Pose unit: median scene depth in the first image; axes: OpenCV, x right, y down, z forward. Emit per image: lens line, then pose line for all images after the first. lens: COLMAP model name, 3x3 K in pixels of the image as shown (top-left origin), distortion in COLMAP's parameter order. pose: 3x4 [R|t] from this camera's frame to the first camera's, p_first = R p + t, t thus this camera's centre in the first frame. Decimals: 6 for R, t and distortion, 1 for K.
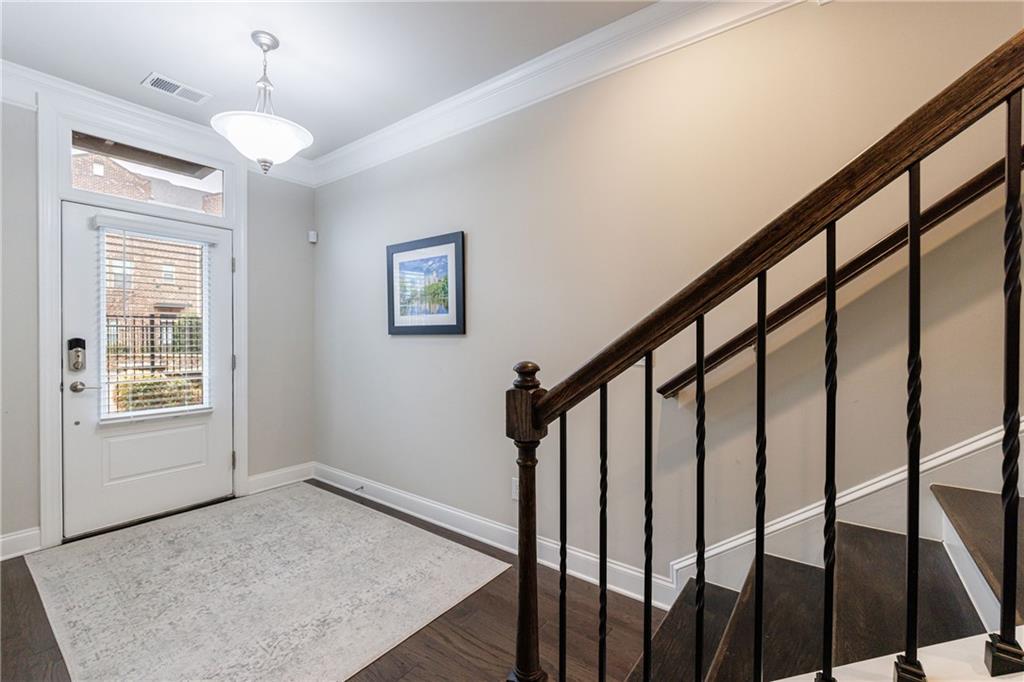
lens RADIAL K [[430.0, 0, 512.7], [0, 430.0, 338.2], [0, 0, 1]] dist [-0.004556, -0.000535]
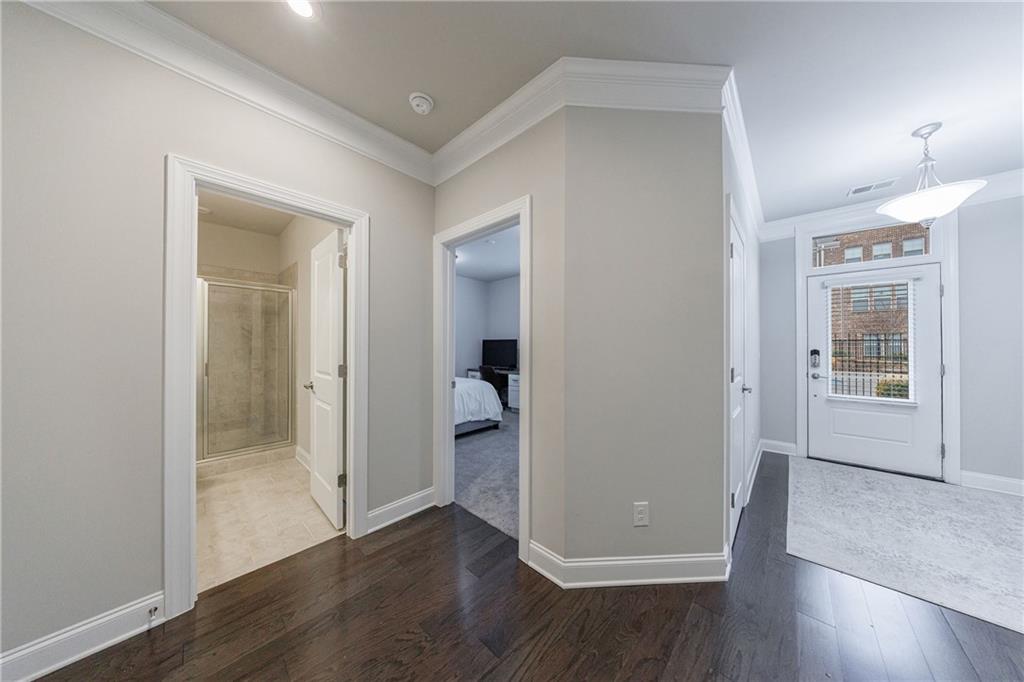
lens RADIAL K [[299.5, 0, 513.7], [0, 299.5, 344.4], [0, 0, 1]] dist [-0.004284, 0.000083]
pose [[-0.105875, -0.006898, -0.994356, 0.395271], [-0.006895, 0.999957, -0.006203, -0.005176], [0.994356, 0.006200, -0.105918, -0.154406]]
